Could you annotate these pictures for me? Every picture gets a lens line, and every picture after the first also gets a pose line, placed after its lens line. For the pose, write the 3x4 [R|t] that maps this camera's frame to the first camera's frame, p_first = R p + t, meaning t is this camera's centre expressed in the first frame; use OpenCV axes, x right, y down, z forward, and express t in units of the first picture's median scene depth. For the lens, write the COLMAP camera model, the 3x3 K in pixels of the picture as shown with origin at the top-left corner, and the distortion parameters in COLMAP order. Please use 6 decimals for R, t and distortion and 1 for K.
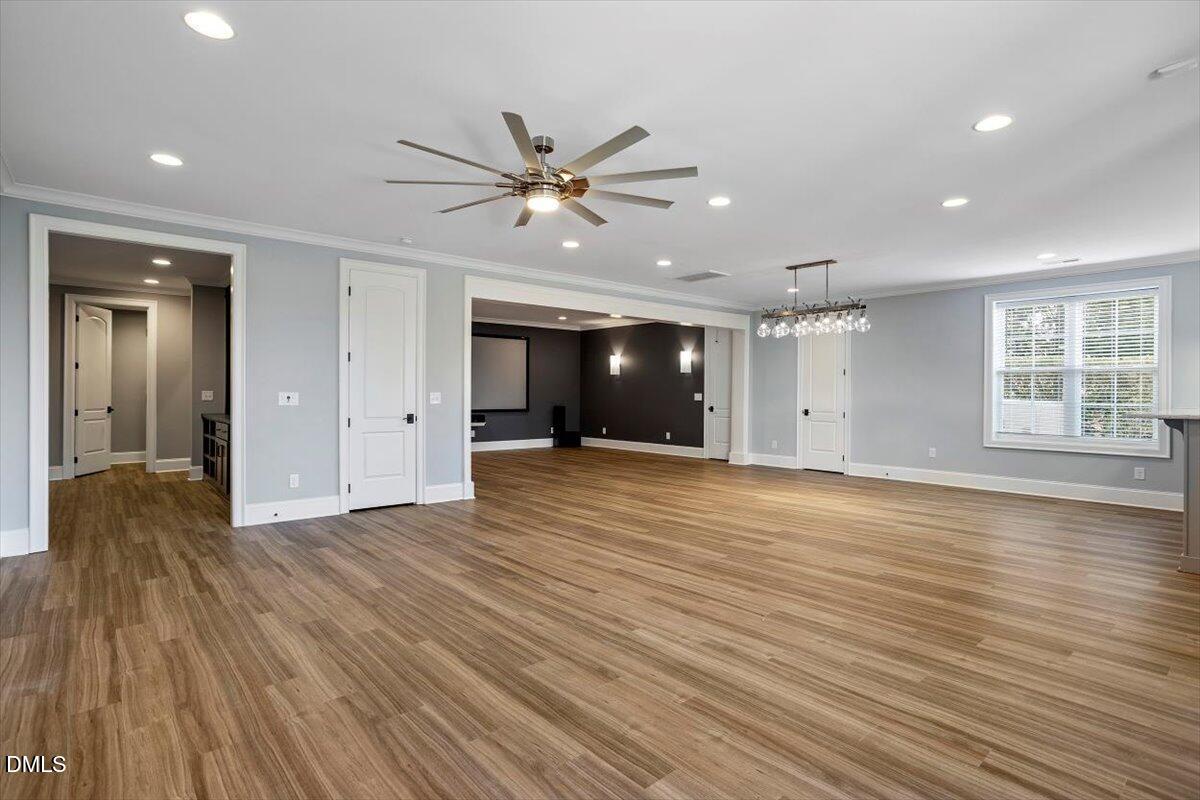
lens RADIAL K [[586.8, 0, 615.7], [0, 586.8, 397.6], [0, 0, 1]] dist [-0.030781, 0.017621]
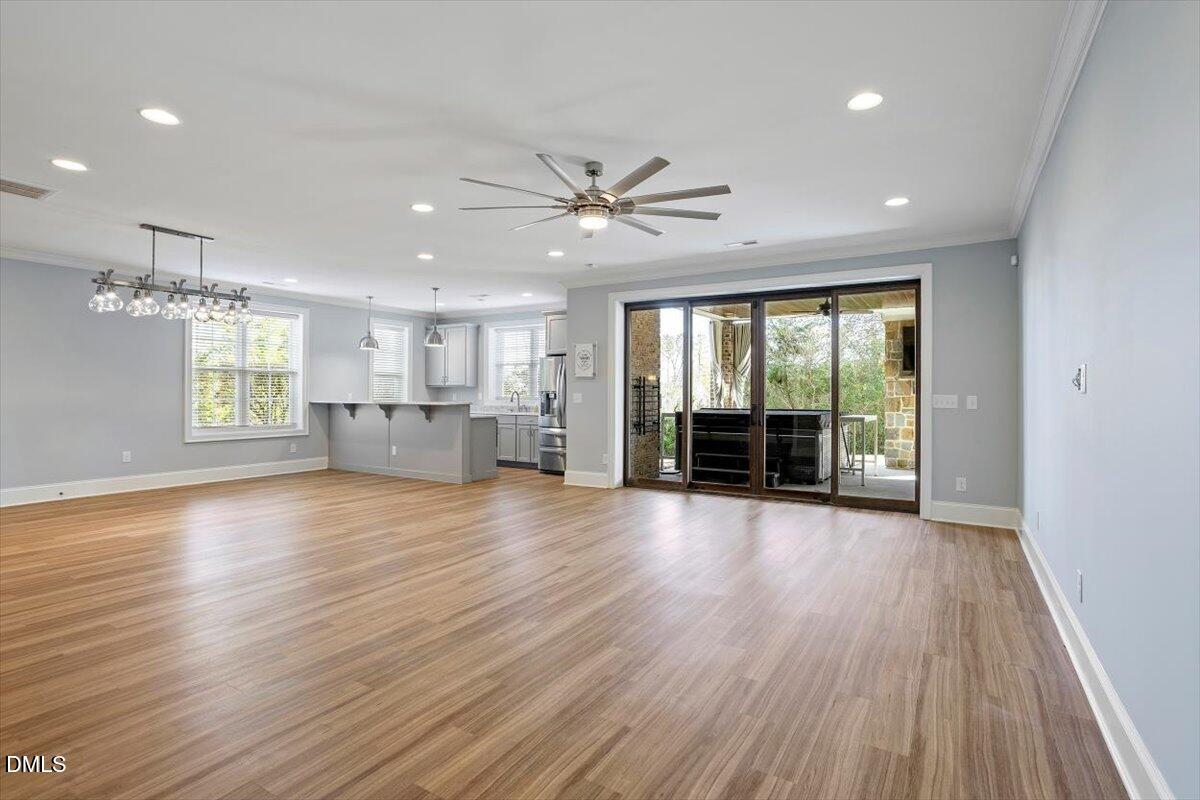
lens RADIAL K [[586.8, 0, 595.0], [0, 586.8, 397.4], [0, 0, 1]] dist [-0.030781, 0.017621]
pose [[-0.275363, -0.013758, 0.961242, -0.500416], [0.002025, 0.999887, 0.014891, -0.007351], [-0.961338, 0.006047, -0.275304, 0.546414]]
